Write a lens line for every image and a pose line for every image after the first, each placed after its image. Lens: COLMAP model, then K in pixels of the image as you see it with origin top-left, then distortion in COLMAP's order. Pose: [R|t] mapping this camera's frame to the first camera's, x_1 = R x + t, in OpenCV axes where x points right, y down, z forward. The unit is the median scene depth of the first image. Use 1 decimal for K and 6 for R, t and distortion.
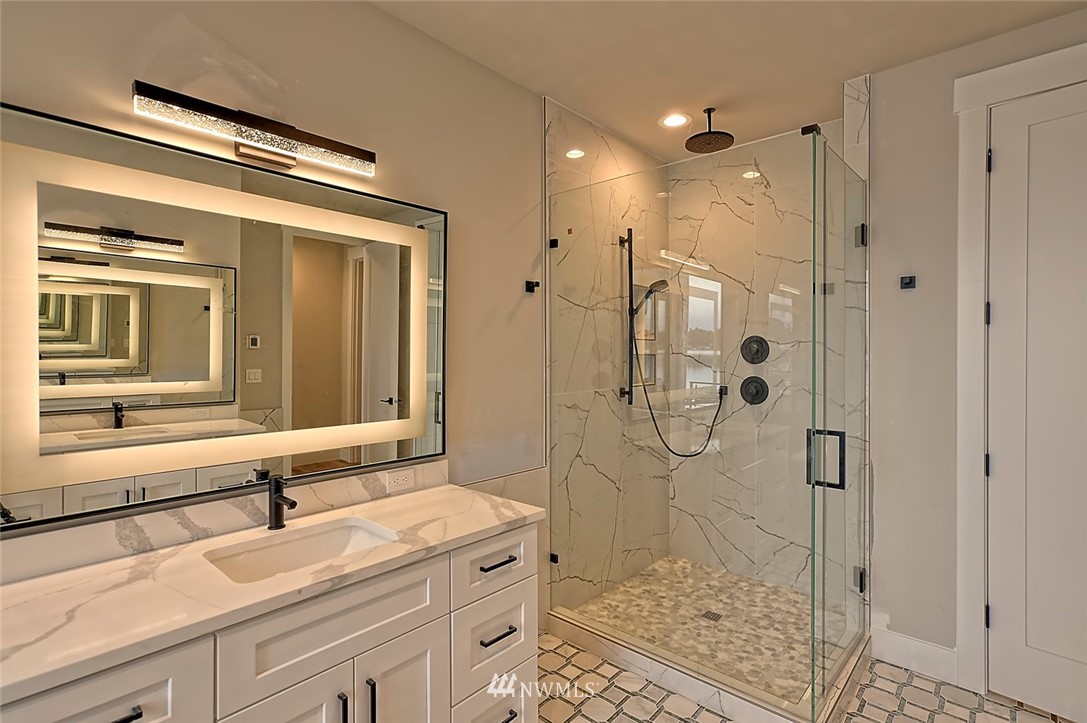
lens RADIAL K [[530.8, 0, 543.5], [0, 530.8, 361.5], [0, 0, 1]] dist [-0.034445, 0.030469]
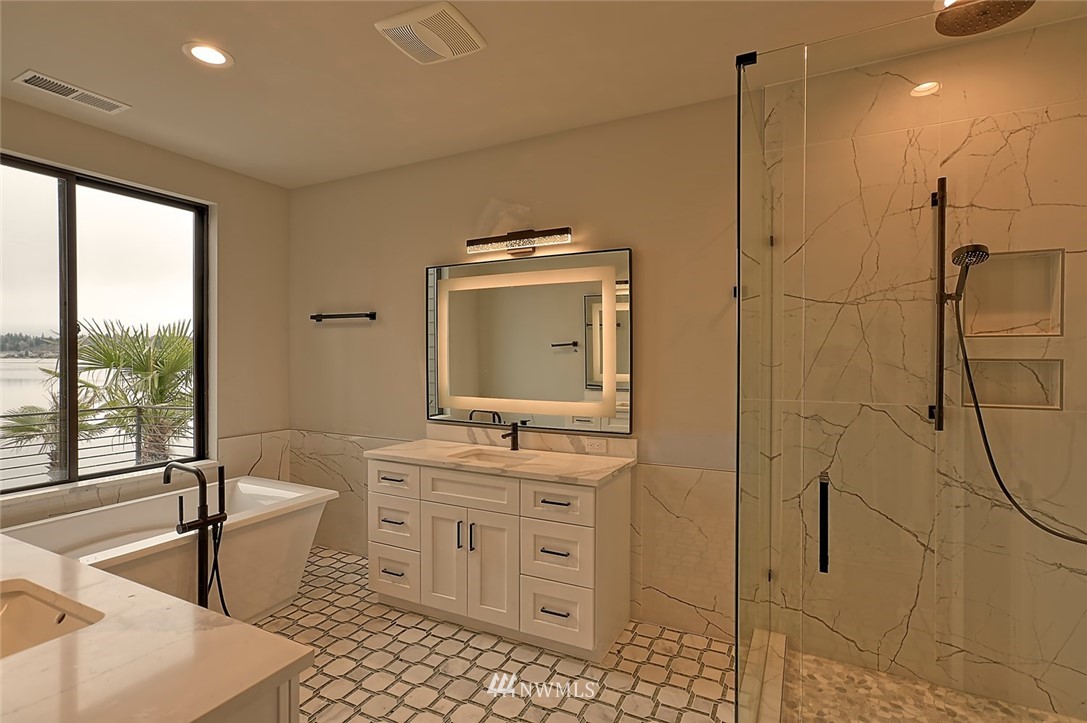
lens RADIAL K [[524.2, 0, 543.5], [0, 524.2, 361.5], [0, 0, 1]] dist [-0.001874, 0.007559]
pose [[0.263573, 0.014485, -0.964531, 1.172254], [-0.014719, 0.999831, 0.010993, -0.018297], [0.964527, 0.011299, 0.263742, 0.532447]]
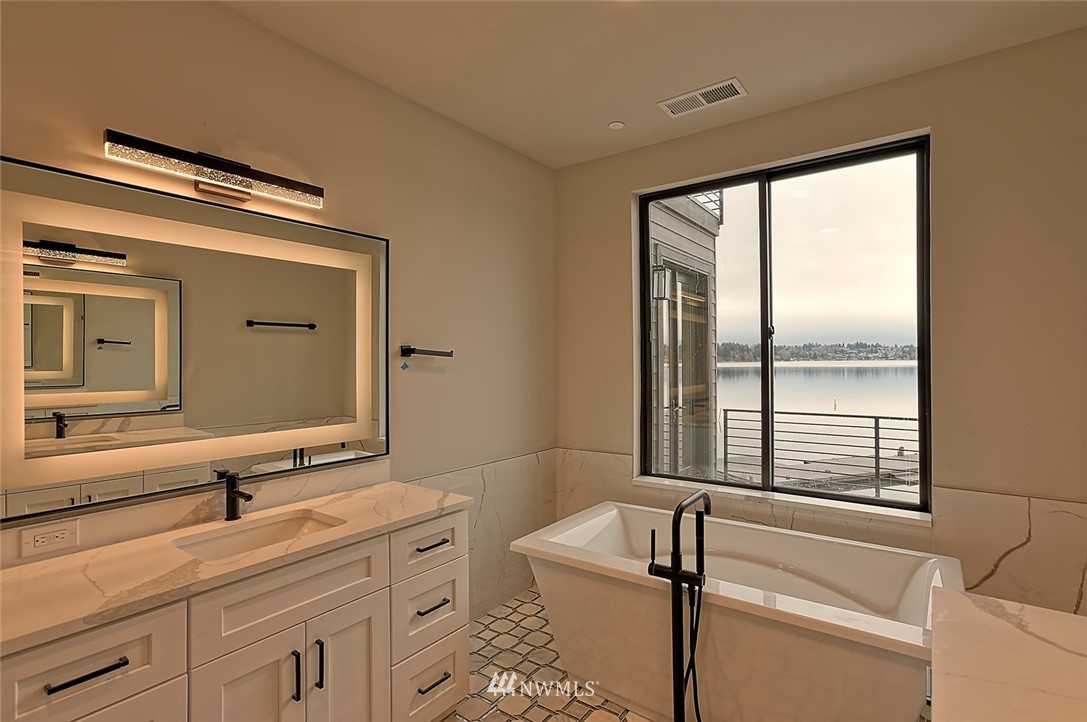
lens RADIAL K [[524.2, 0, 543.5], [0, 524.2, 361.0], [0, 0, 1]] dist [-0.001874, 0.007559]
pose [[0.995259, -0.003689, 0.097187, 0.045050], [0.004995, 0.999900, -0.013194, -0.006834], [-0.097129, 0.013617, 0.995179, -0.173758]]
